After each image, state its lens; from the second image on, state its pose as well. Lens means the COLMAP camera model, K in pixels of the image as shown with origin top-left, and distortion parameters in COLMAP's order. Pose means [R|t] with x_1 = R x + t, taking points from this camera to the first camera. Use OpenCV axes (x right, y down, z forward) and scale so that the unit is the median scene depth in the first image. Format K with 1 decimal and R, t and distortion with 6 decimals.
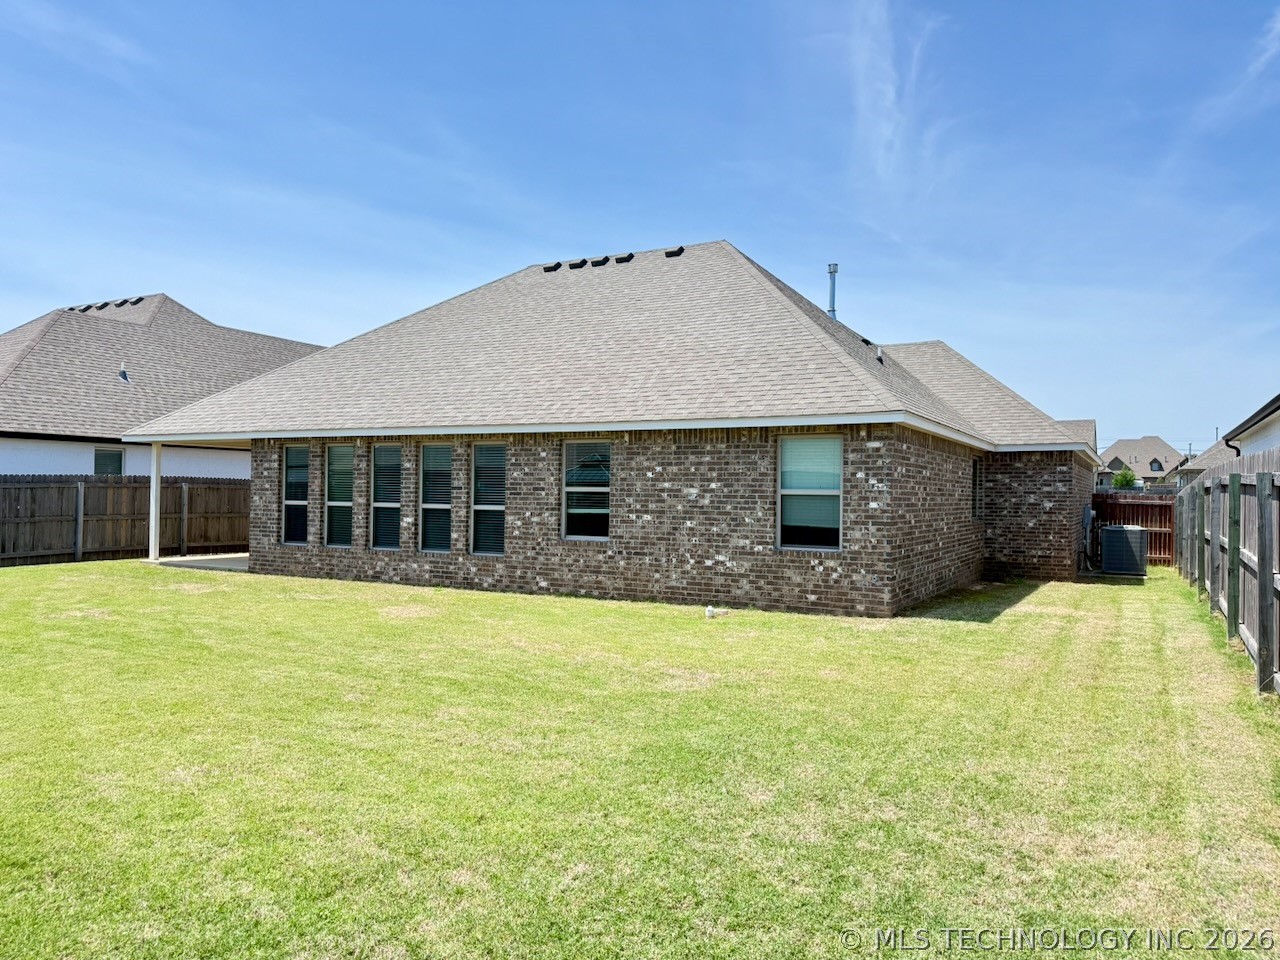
lens RADIAL K [[897.1, 0, 640.0], [0, 897.1, 480.0], [0, 0, 1]] dist [0.140711, -0.241380]
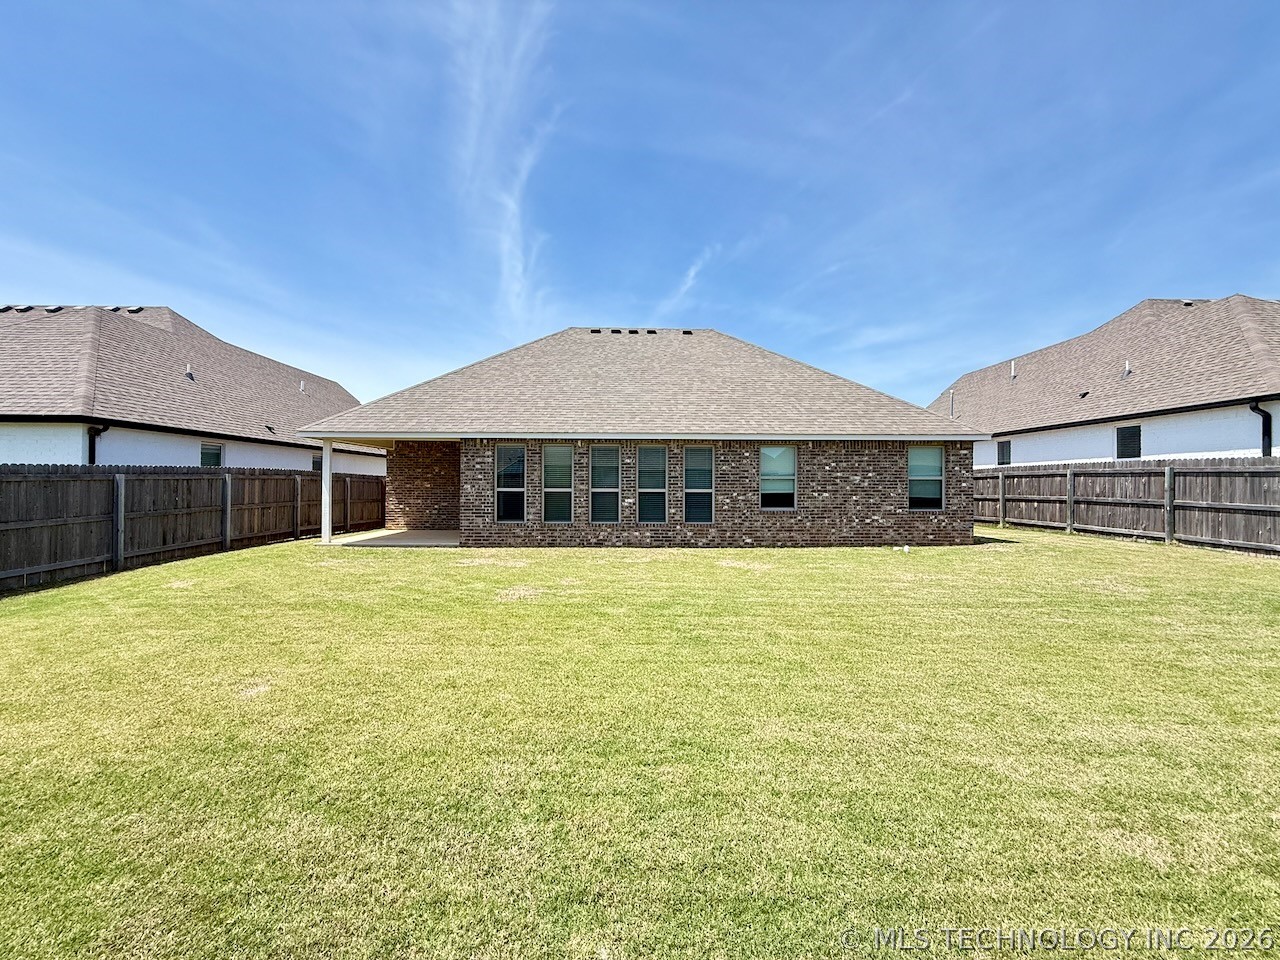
lens RADIAL K [[511.7, 0, 640.0], [0, 511.7, 480.0], [0, 0, 1]] dist [0.003214, -0.000063]
pose [[0.868251, -0.005431, 0.496095, -0.679682], [0.001651, 0.999966, 0.008058, 0.007051], [-0.496122, -0.006177, 0.868231, 0.343048]]
